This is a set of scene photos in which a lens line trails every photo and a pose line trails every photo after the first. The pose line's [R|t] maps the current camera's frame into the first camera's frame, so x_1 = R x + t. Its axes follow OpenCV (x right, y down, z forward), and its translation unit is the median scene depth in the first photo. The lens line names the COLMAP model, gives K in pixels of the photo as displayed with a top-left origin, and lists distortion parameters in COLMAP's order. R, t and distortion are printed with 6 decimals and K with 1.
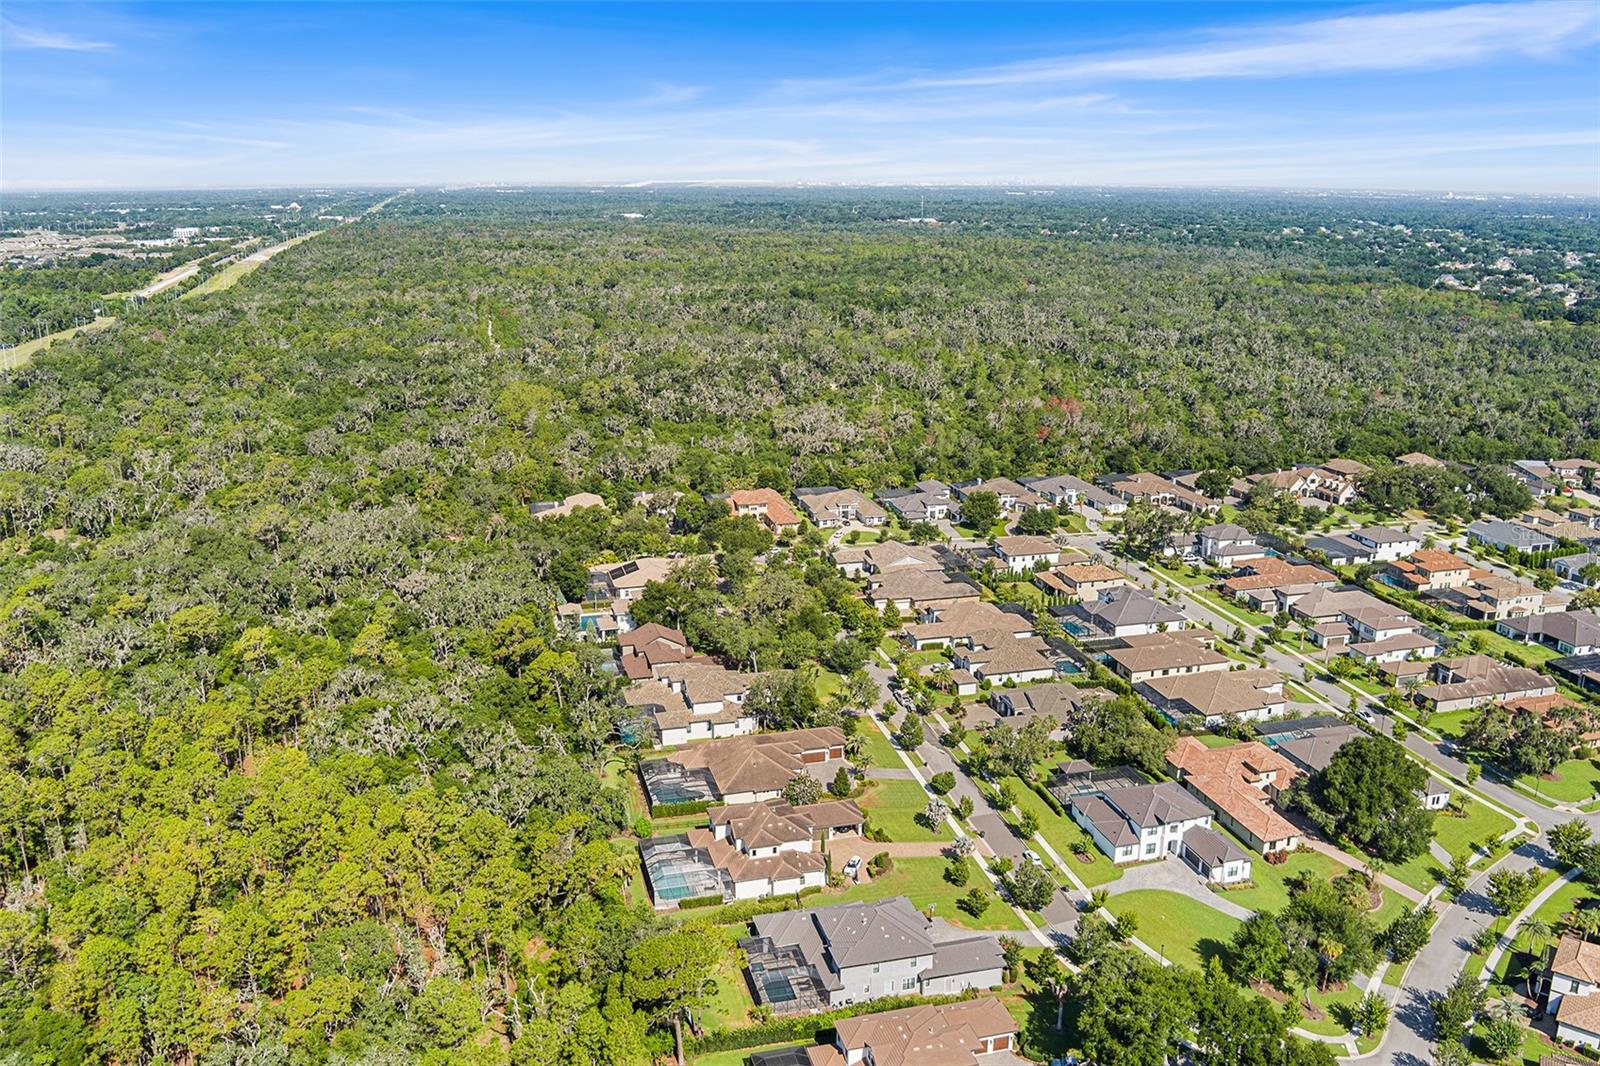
lens RADIAL K [[1245.5, 0, 800.0], [0, 1245.5, 533.0], [0, 0, 1]] dist [-0.033133, -0.096359]
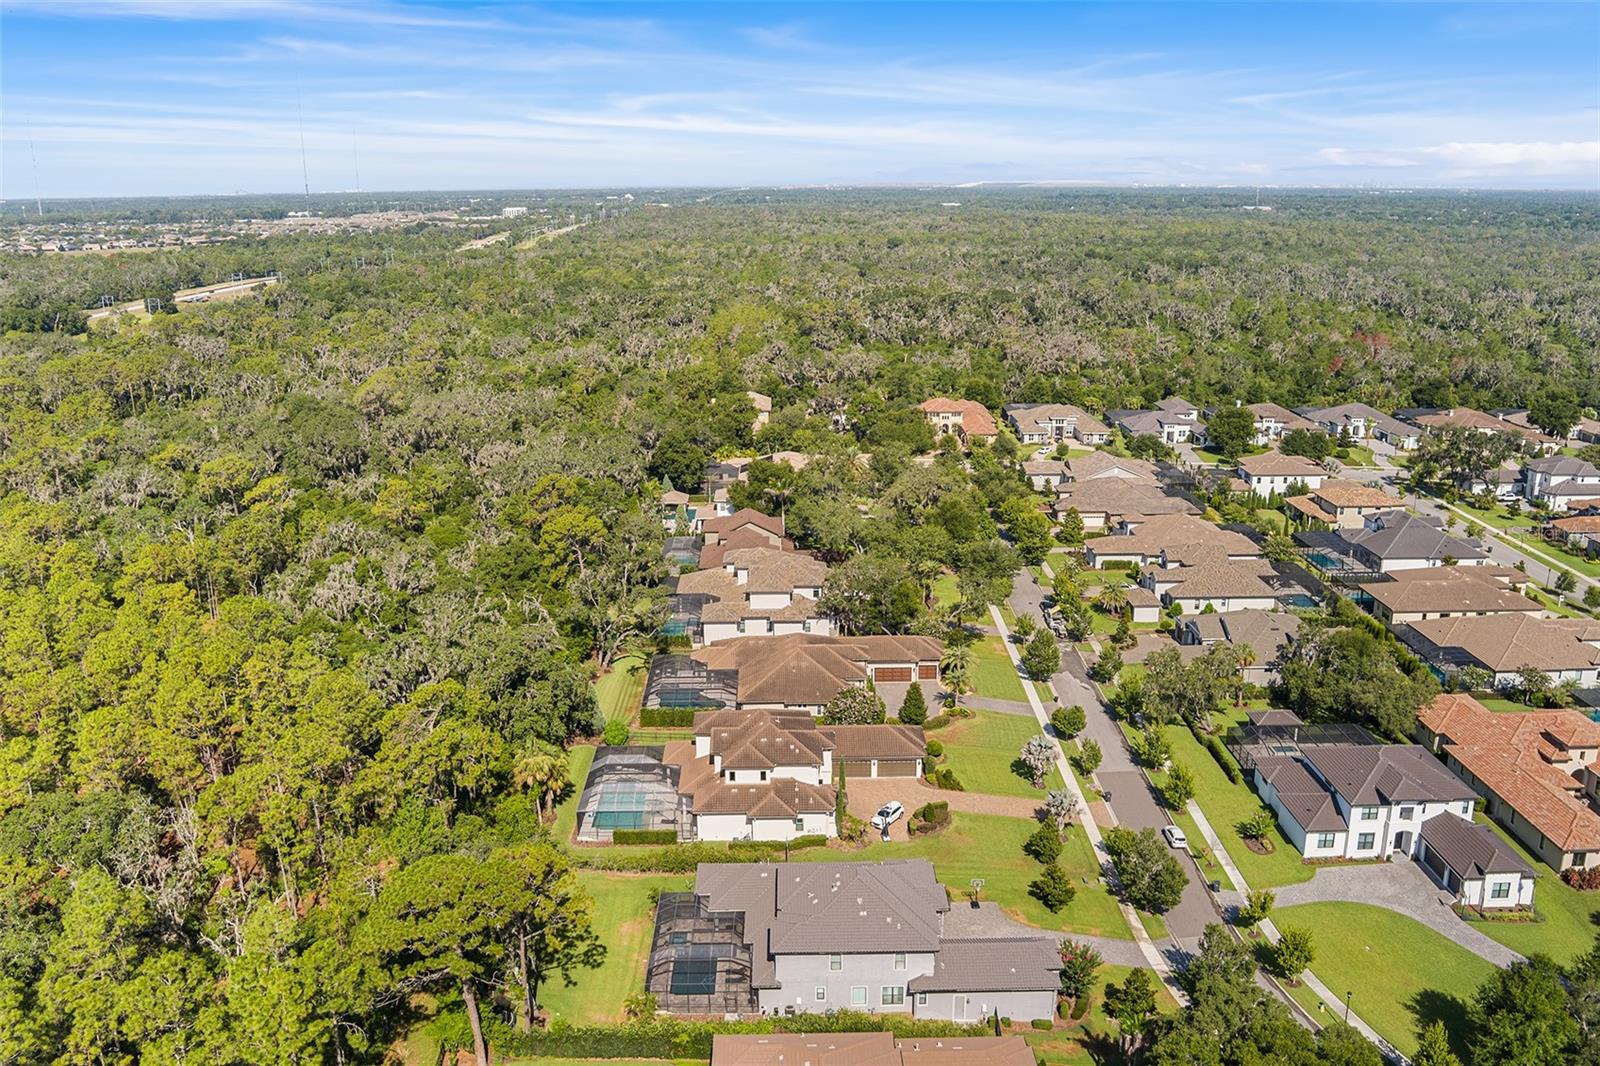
lens RADIAL K [[1278.0, 0, 800.0], [0, 1278.0, 533.0], [0, 0, 1]] dist [-0.072032, 0.020478]
pose [[0.970759, 0.059062, -0.232677, 0.109277], [-0.058099, 0.998250, 0.010998, 0.082693], [0.232919, 0.002842, 0.972492, 0.238273]]
